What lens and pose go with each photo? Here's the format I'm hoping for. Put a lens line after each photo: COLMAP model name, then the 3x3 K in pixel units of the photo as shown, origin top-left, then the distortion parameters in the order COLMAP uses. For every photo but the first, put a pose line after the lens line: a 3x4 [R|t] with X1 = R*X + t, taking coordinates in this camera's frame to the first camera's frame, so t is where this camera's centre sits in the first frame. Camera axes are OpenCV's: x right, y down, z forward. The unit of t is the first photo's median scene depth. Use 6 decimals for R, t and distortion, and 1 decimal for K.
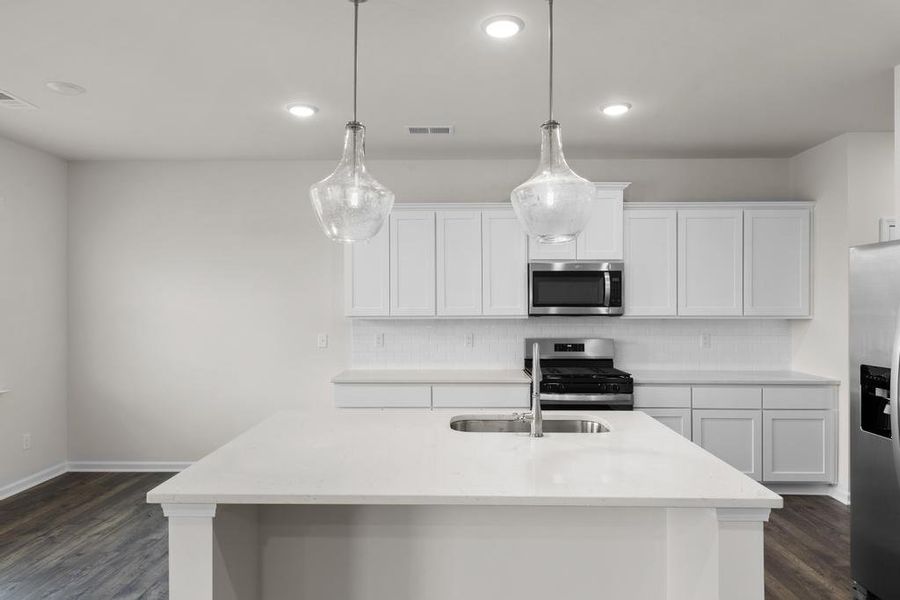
lens RADIAL K [[560.5, 0, 450.0], [0, 560.5, 300.0], [0, 0, 1]] dist [0.003324, -0.000291]
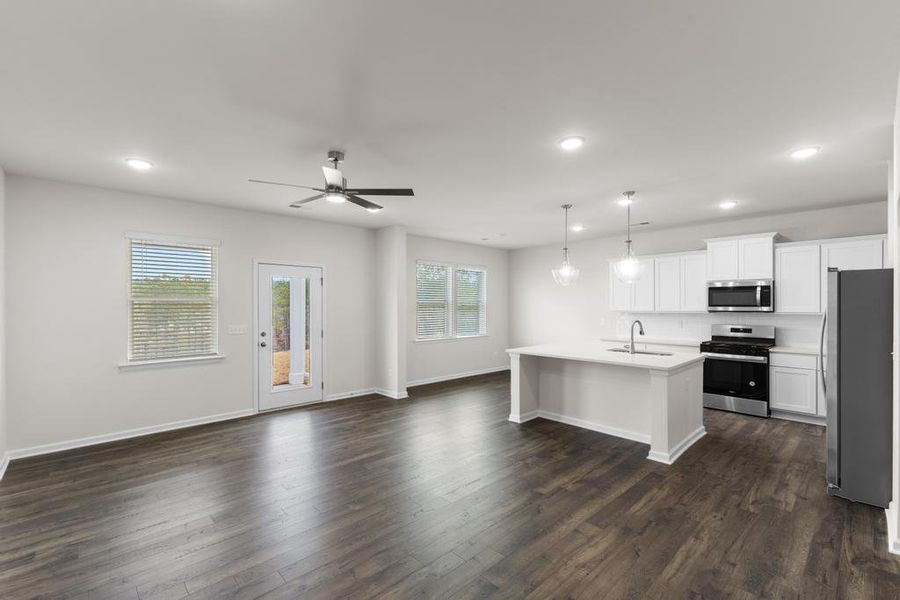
lens RADIAL K [[383.2, 0, 450.0], [0, 383.2, 300.0], [0, 0, 1]] dist [0.012640, -0.007739]
pose [[0.690819, -0.007863, -0.722985, 0.471038], [0.004571, 0.999968, -0.006508, -0.004998], [0.723013, 0.001191, 0.690833, -0.485345]]
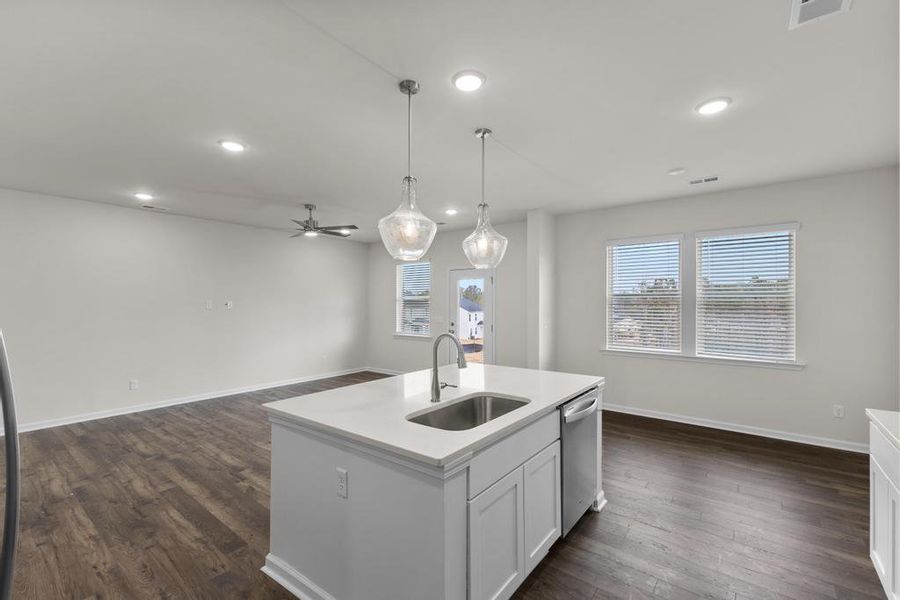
lens RADIAL K [[383.2, 0, 450.0], [0, 383.2, 300.0], [0, 0, 1]] dist [0.012640, -0.007739]
pose [[-0.595594, -0.006367, -0.803260, 0.450523], [0.004308, 0.999929, -0.011121, 0.009614], [0.803274, -0.010084, -0.595524, 0.835294]]
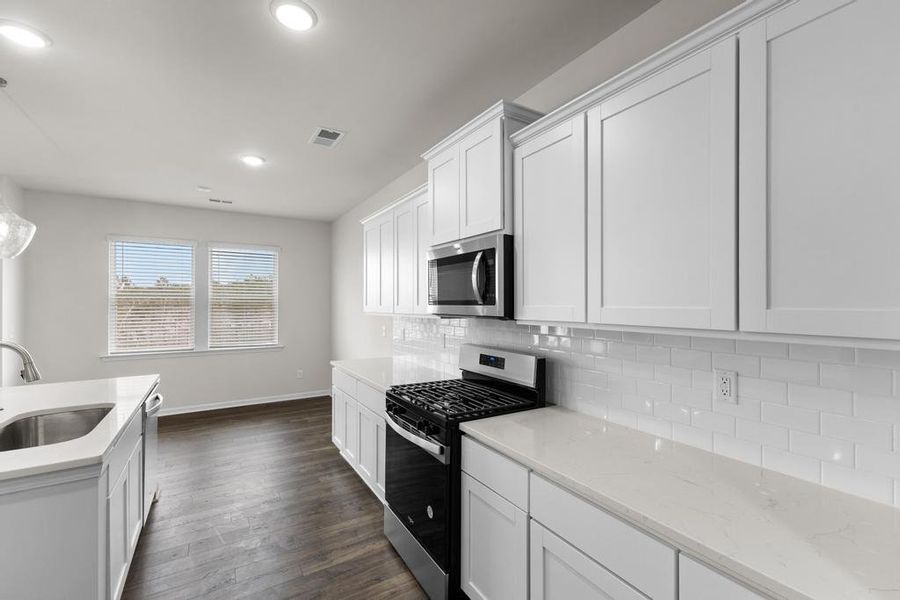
lens RADIAL K [[387.7, 0, 451.9], [0, 387.7, 303.0], [0, 0, 1]] dist [-0.000056, -0.000212]
pose [[0.555213, 0.000580, -0.831708, 0.631144], [0.007817, 0.999952, 0.005916, 0.006650], [0.831671, -0.009786, 0.555182, 0.713514]]
